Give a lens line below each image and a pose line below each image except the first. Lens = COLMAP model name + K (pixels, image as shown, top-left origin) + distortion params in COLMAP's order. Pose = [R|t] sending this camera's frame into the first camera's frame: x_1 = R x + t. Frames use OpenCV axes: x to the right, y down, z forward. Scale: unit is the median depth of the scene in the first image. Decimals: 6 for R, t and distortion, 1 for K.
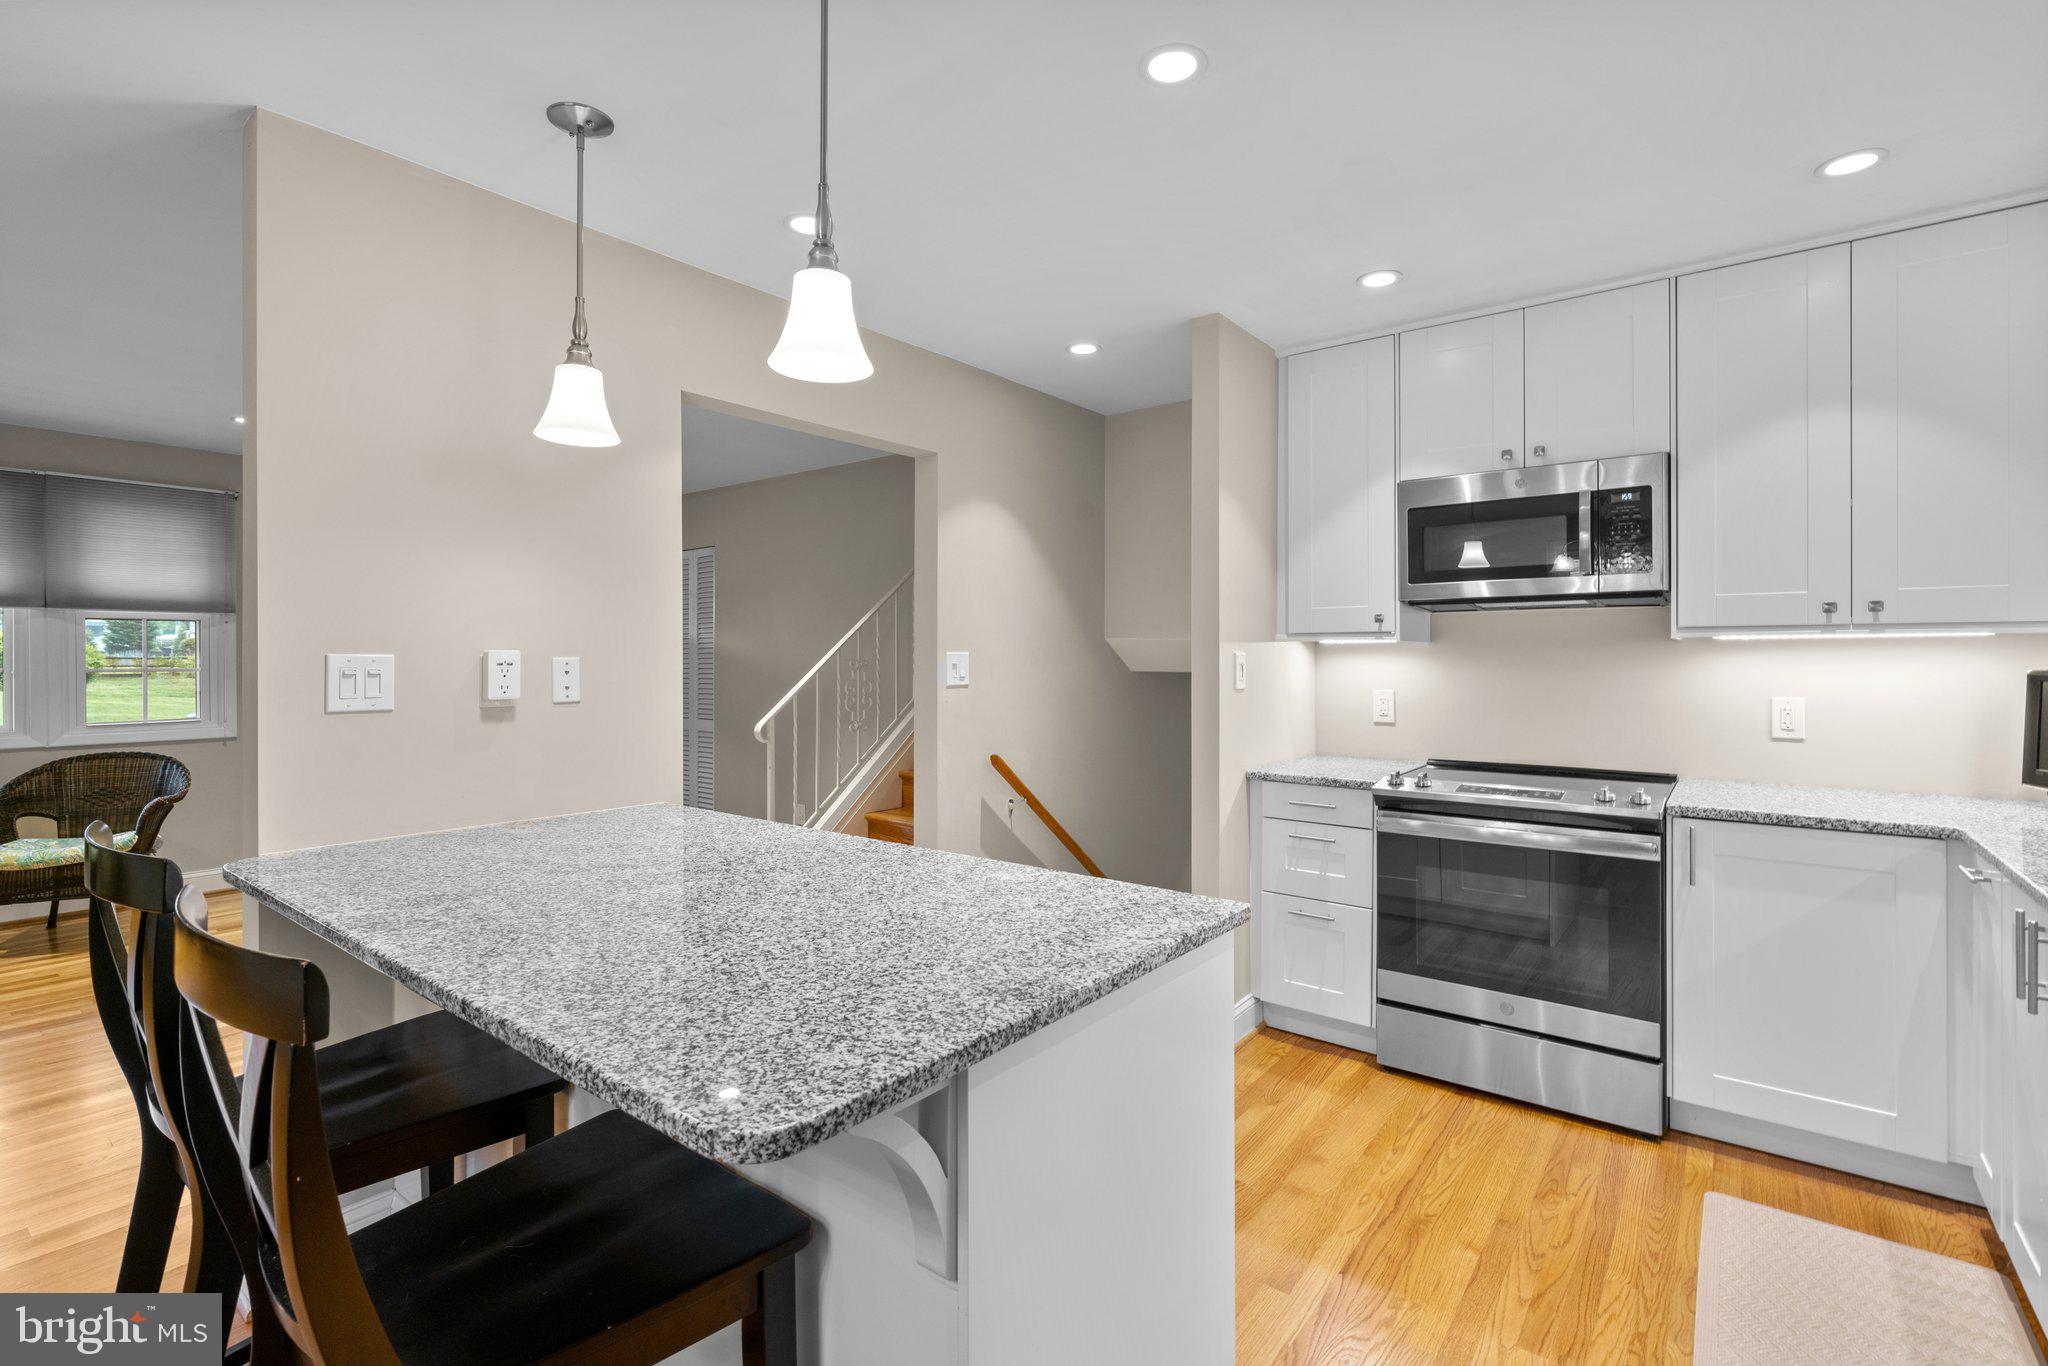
lens RADIAL K [[935.9, 0, 1050.1], [0, 935.9, 662.0], [0, 0, 1]] dist [-0.007895, 0.002993]
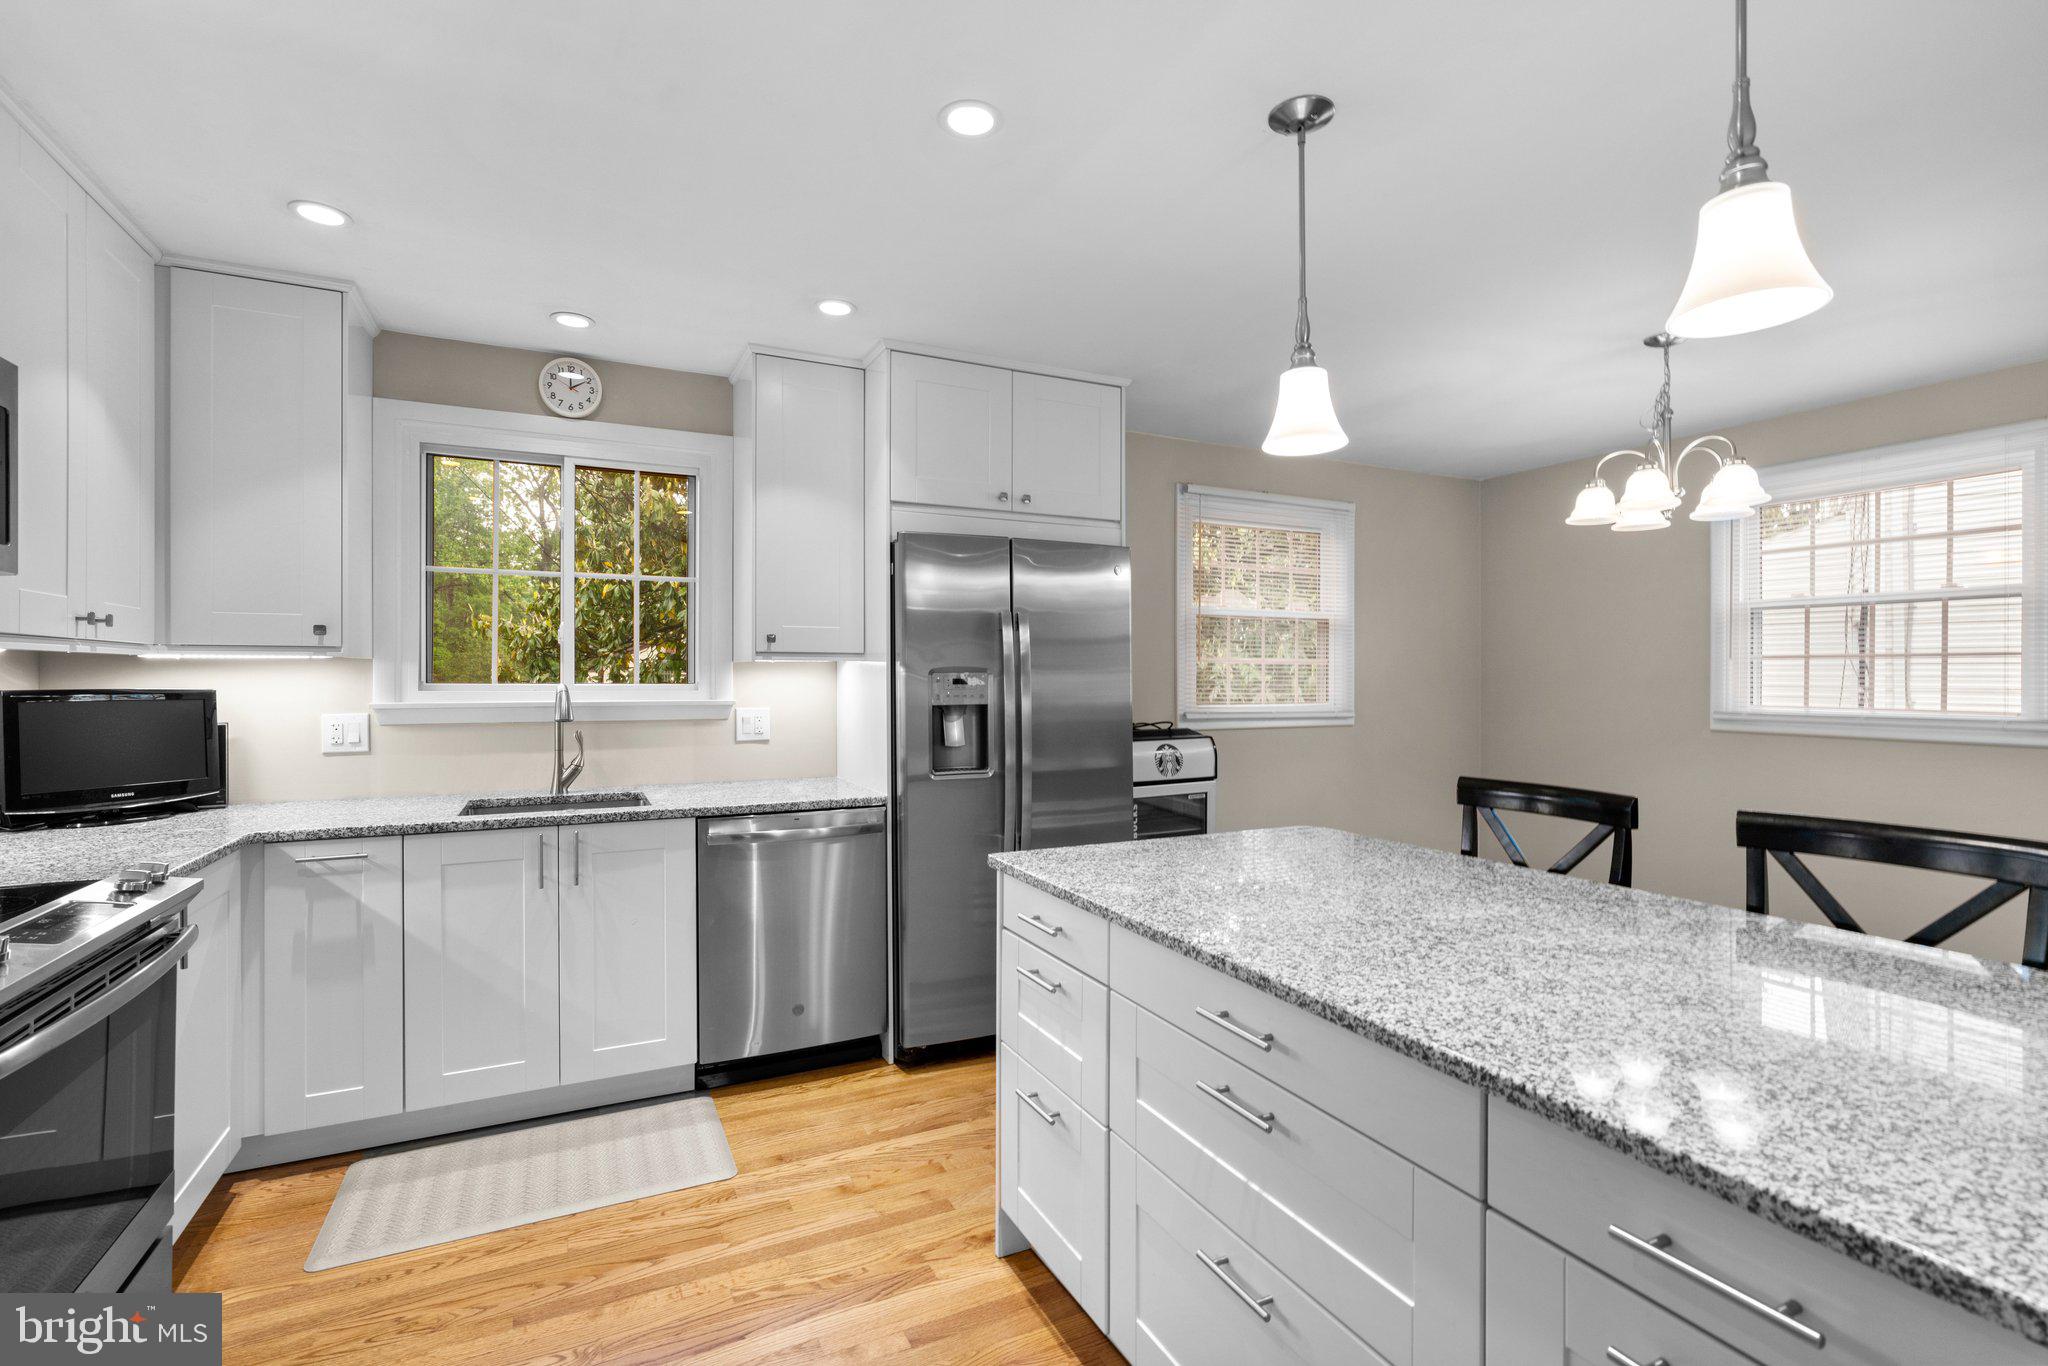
lens RADIAL K [[935.9, 0, 1017.3], [0, 935.9, 678.8], [0, 0, 1]] dist [-0.007895, 0.002993]
pose [[-0.890048, -0.001921, 0.455862, -0.256688], [0.001799, 0.999969, 0.007725, -0.007365], [-0.455862, 0.007696, -0.890017, 1.150532]]
